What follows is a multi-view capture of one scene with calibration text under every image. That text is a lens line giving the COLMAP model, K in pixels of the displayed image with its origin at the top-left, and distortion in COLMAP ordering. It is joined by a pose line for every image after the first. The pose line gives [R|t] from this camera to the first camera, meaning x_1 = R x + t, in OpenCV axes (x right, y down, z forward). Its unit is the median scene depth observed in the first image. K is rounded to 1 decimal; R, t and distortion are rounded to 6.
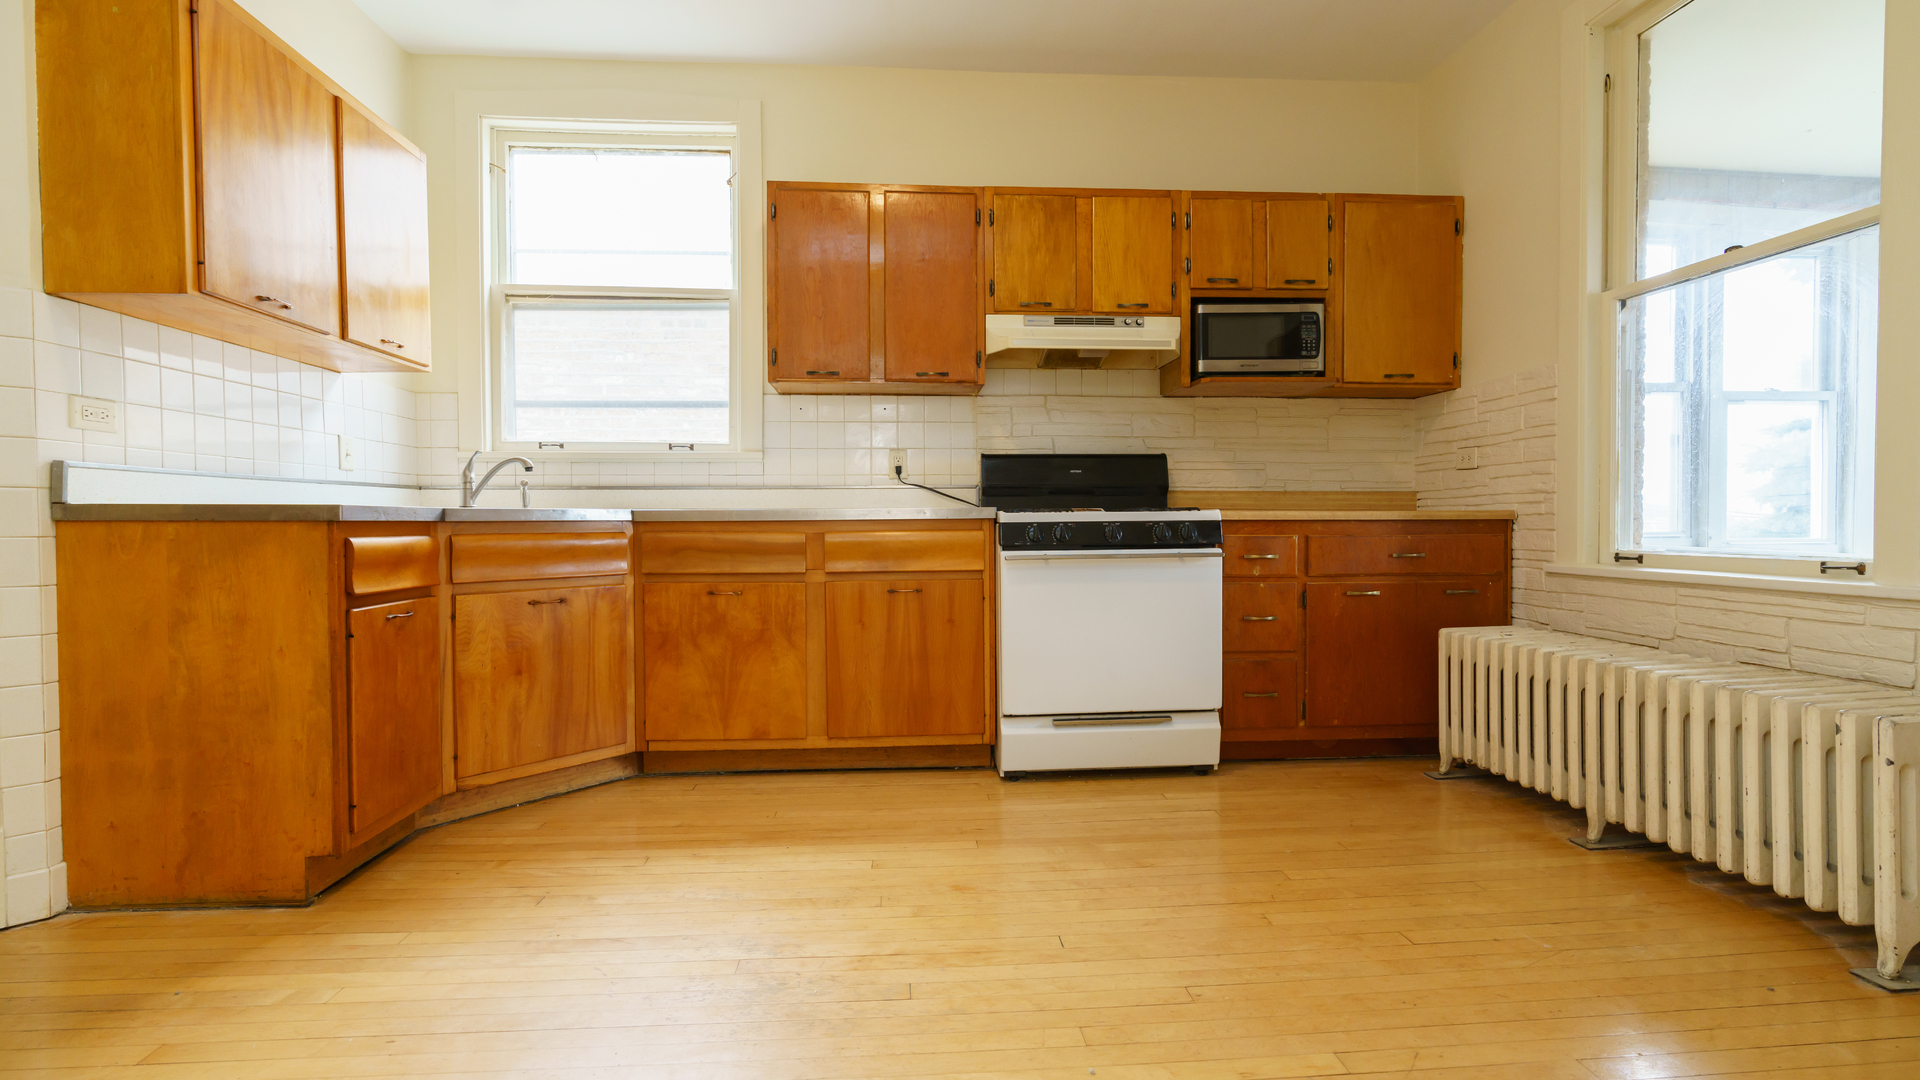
lens RADIAL K [[874.3, 0, 955.5], [0, 874.3, 543.1], [0, 0, 1]] dist [-0.014487, 0.007897]
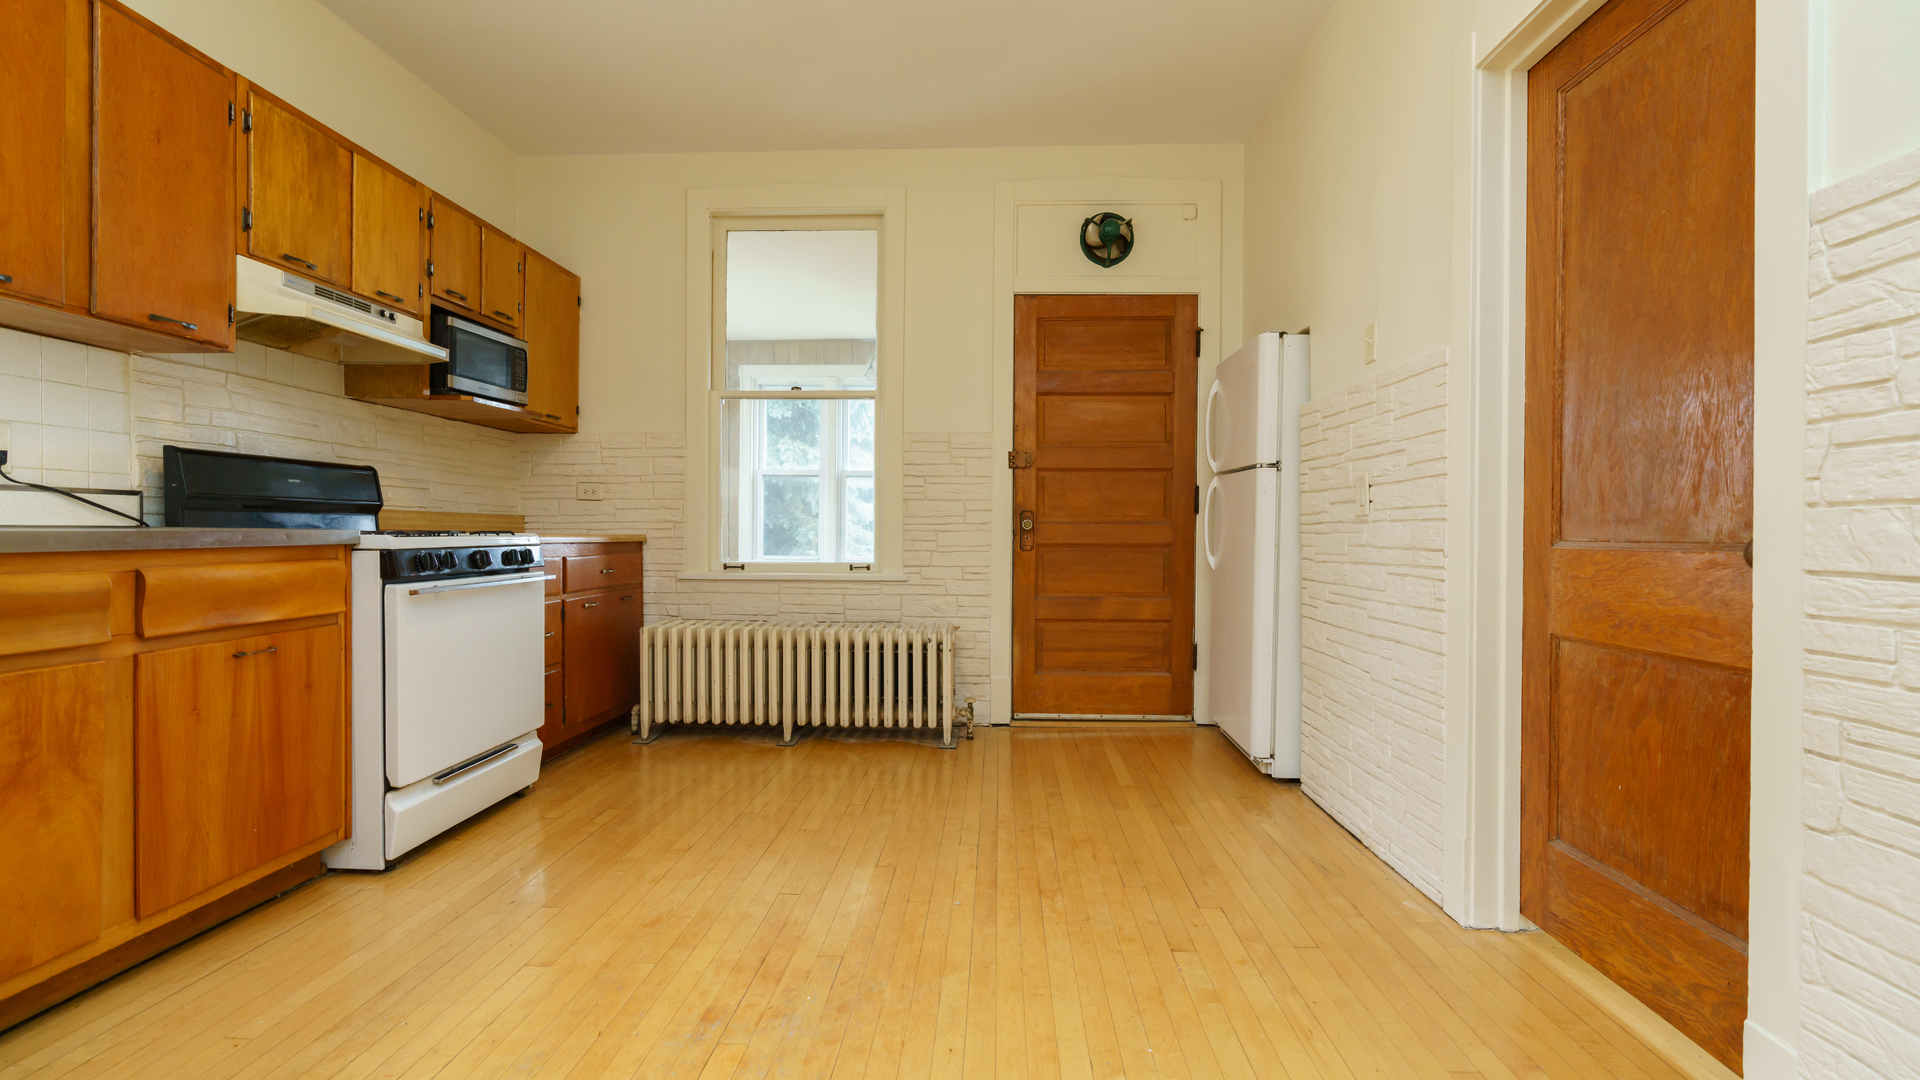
lens RADIAL K [[874.3, 0, 955.5], [0, 874.3, 543.1], [0, 0, 1]] dist [-0.014487, 0.007897]
pose [[0.119767, -0.007043, 0.992777, -0.631410], [0.018306, 0.999821, 0.004885, -0.022117], [-0.992633, 0.017588, 0.119874, 0.364577]]
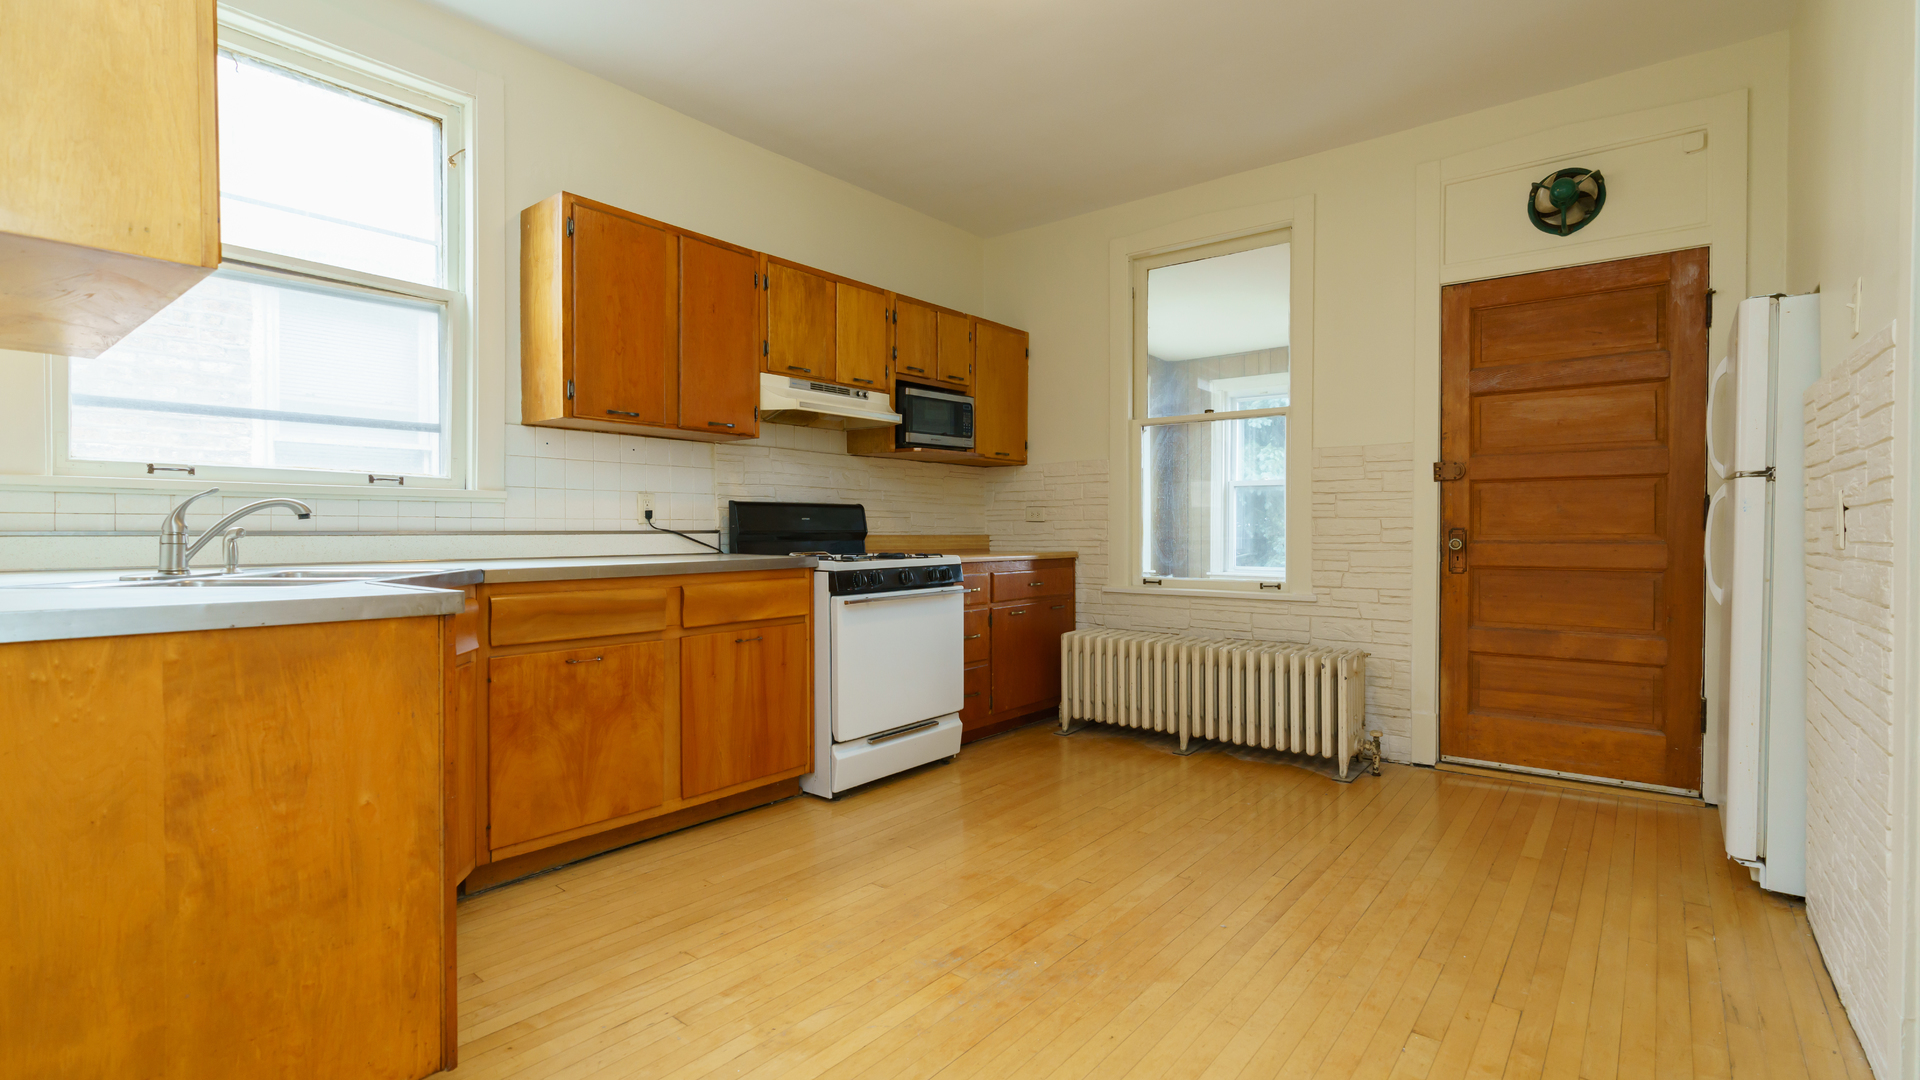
lens RADIAL K [[874.3, 0, 955.5], [0, 874.3, 543.1], [0, 0, 1]] dist [-0.014487, 0.007897]
pose [[0.682259, -0.007785, 0.731069, -0.616518], [0.016255, 0.999858, -0.004524, -0.048368], [-0.730930, 0.014970, 0.682288, 0.112965]]
